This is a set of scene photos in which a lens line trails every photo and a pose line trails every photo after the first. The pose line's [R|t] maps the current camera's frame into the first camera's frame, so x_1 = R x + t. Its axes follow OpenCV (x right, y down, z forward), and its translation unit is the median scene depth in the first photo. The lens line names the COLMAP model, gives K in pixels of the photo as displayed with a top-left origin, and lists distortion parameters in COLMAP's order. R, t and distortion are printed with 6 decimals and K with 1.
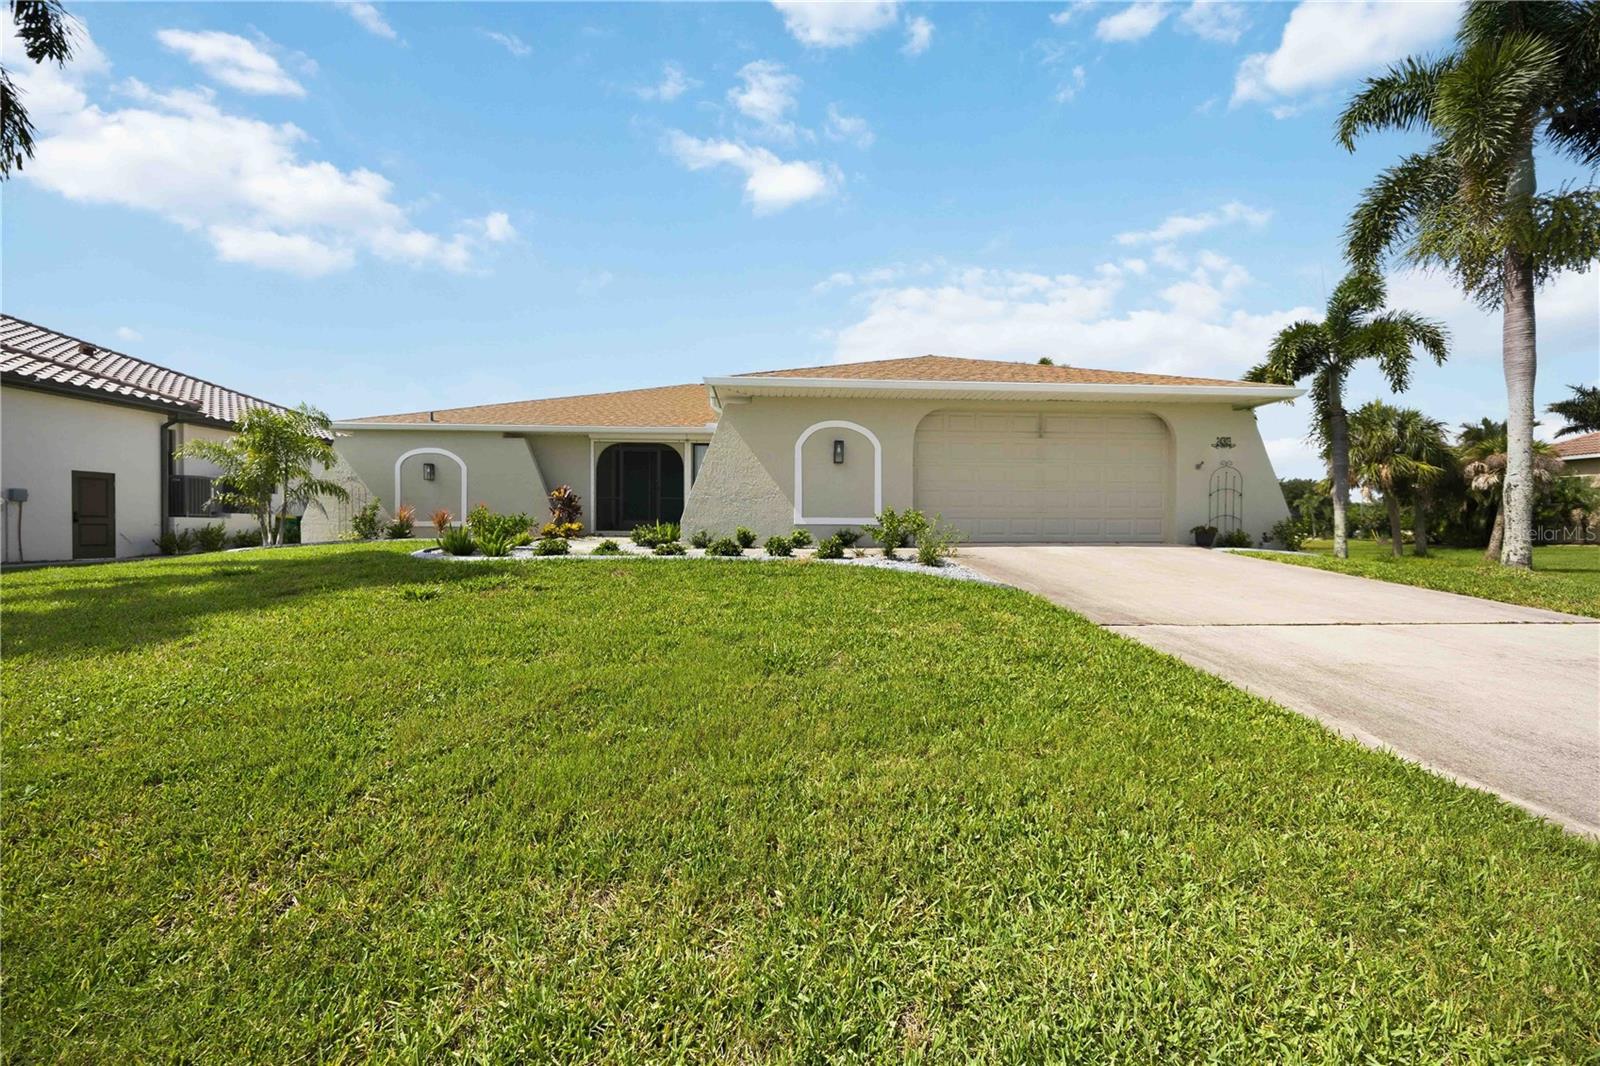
lens RADIAL K [[618.6, 0, 799.9], [0, 618.6, 528.3], [0, 0, 1]] dist [0.000852, 0.000261]
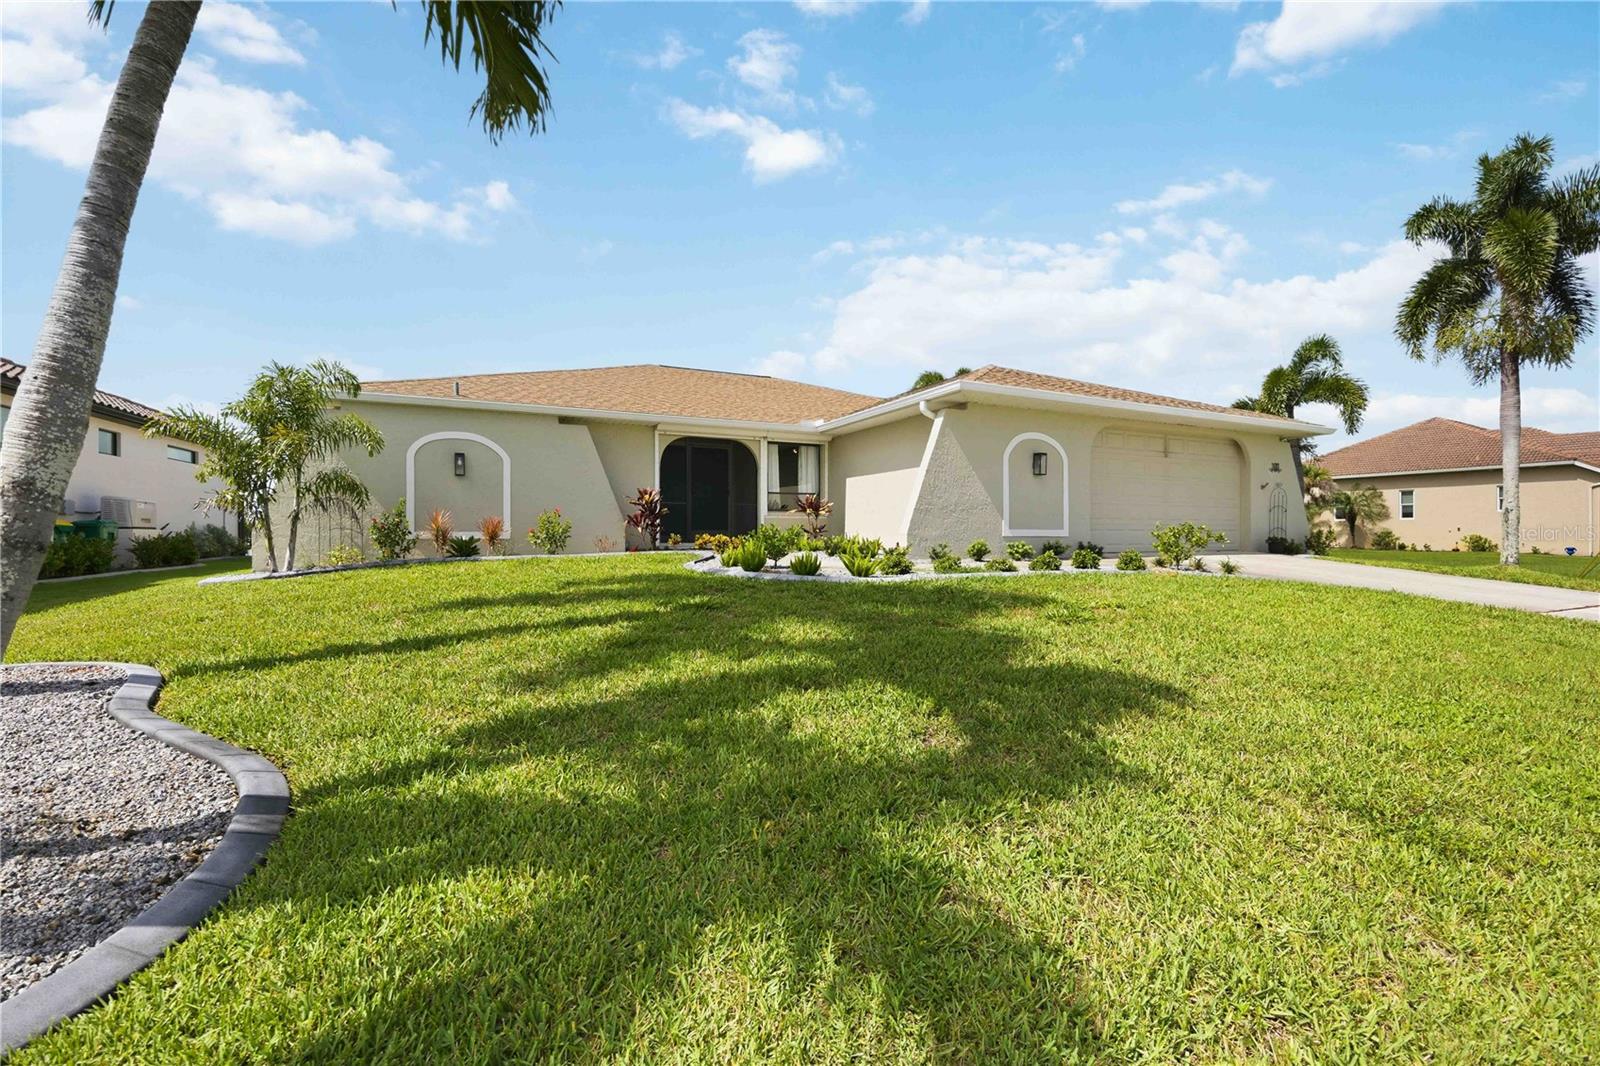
lens RADIAL K [[764.3, 0, 801.1], [0, 764.3, 537.1], [0, 0, 1]] dist [-0.001601, -0.000598]
pose [[0.926693, -0.000437, 0.375818, -0.560965], [-0.001816, 0.999982, 0.005641, -0.008141], [-0.375814, -0.005910, 0.926676, -0.014472]]
